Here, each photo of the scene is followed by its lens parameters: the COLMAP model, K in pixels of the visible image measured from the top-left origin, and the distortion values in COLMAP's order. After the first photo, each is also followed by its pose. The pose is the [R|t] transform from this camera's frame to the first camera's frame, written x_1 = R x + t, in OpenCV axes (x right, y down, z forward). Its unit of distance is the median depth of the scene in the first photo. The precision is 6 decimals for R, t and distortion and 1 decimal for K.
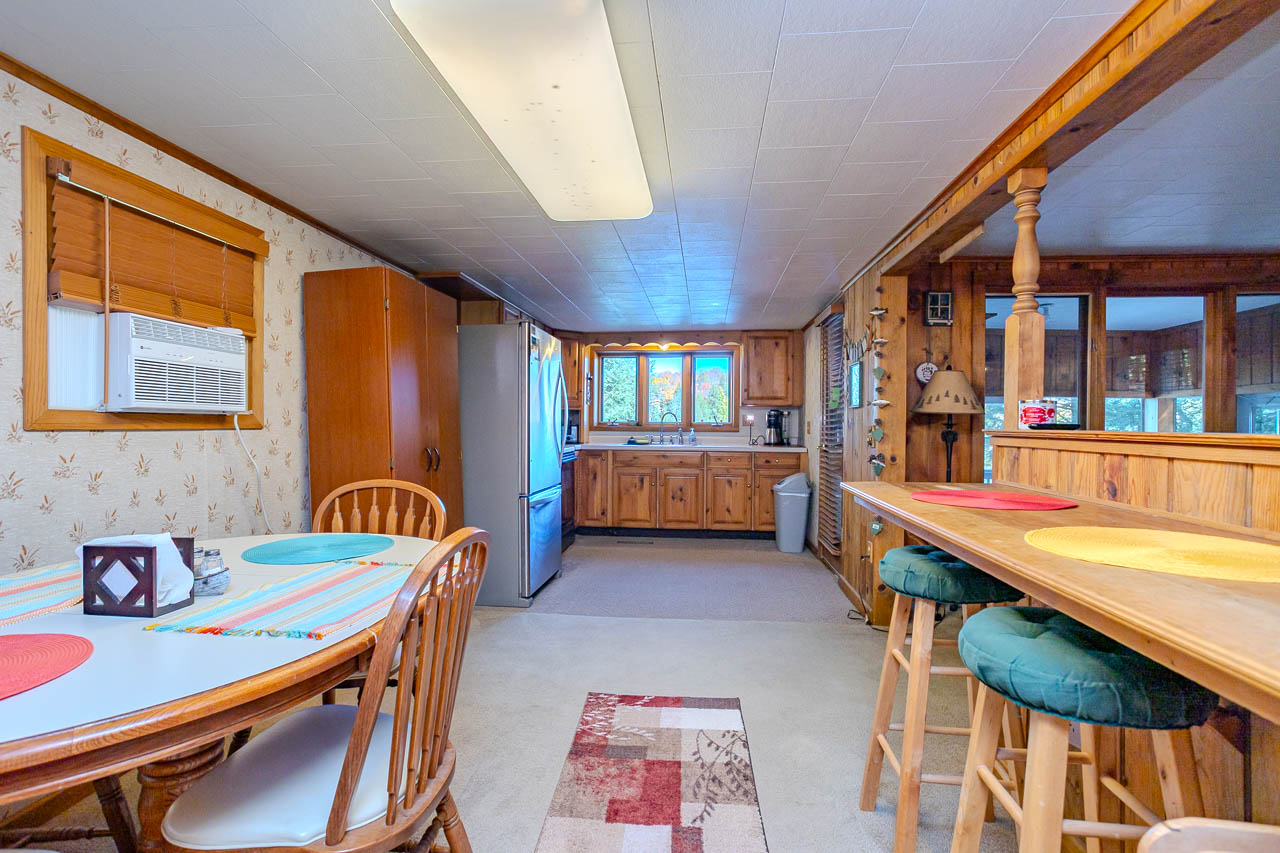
lens RADIAL K [[610.5, 0, 643.2], [0, 610.5, 423.7], [0, 0, 1]] dist [-0.024184, 0.003700]
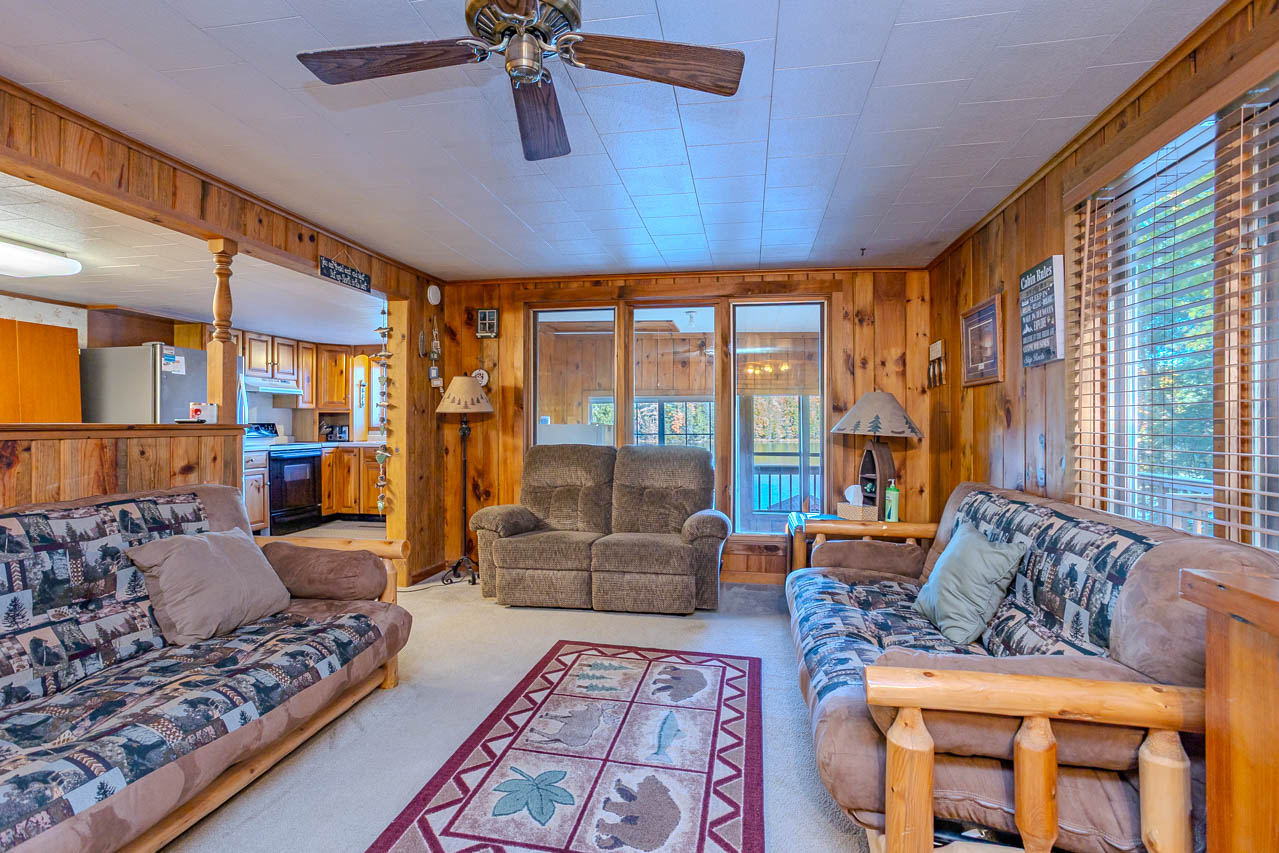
lens RADIAL K [[610.1, 0, 632.4], [0, 610.1, 428.0], [0, 0, 1]] dist [-0.024184, 0.003700]
pose [[0.995834, -0.009484, -0.090691, 0.567274], [0.009819, 0.999946, 0.003254, 0.008323], [0.090655, -0.004131, 0.995874, -0.102352]]
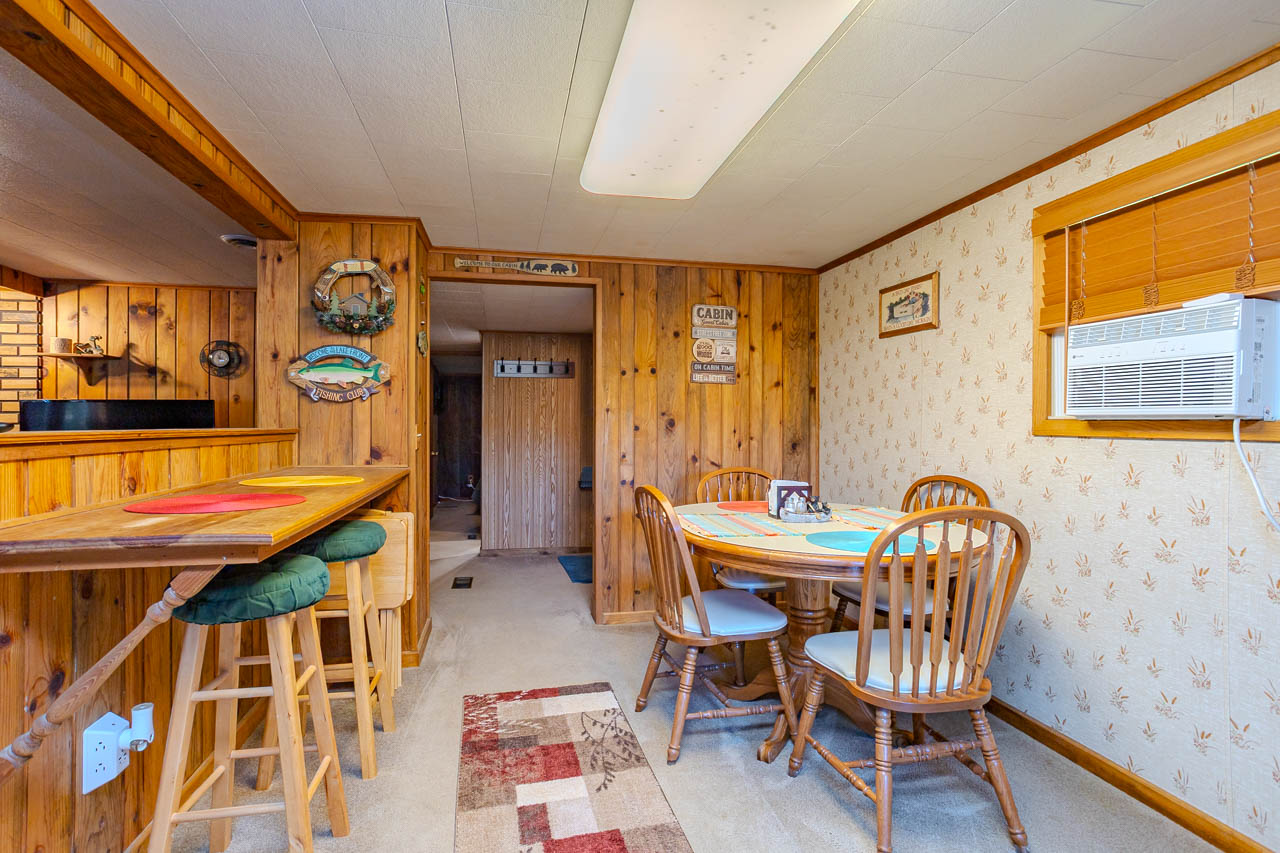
lens RADIAL K [[610.5, 0, 632.1], [0, 610.5, 427.7], [0, 0, 1]] dist [-0.024184, 0.003700]
pose [[-0.951521, -0.007059, -0.307502, 0.095789], [-0.008344, 0.999961, 0.002864, -0.000926], [0.307470, 0.005291, -0.951543, 0.821584]]
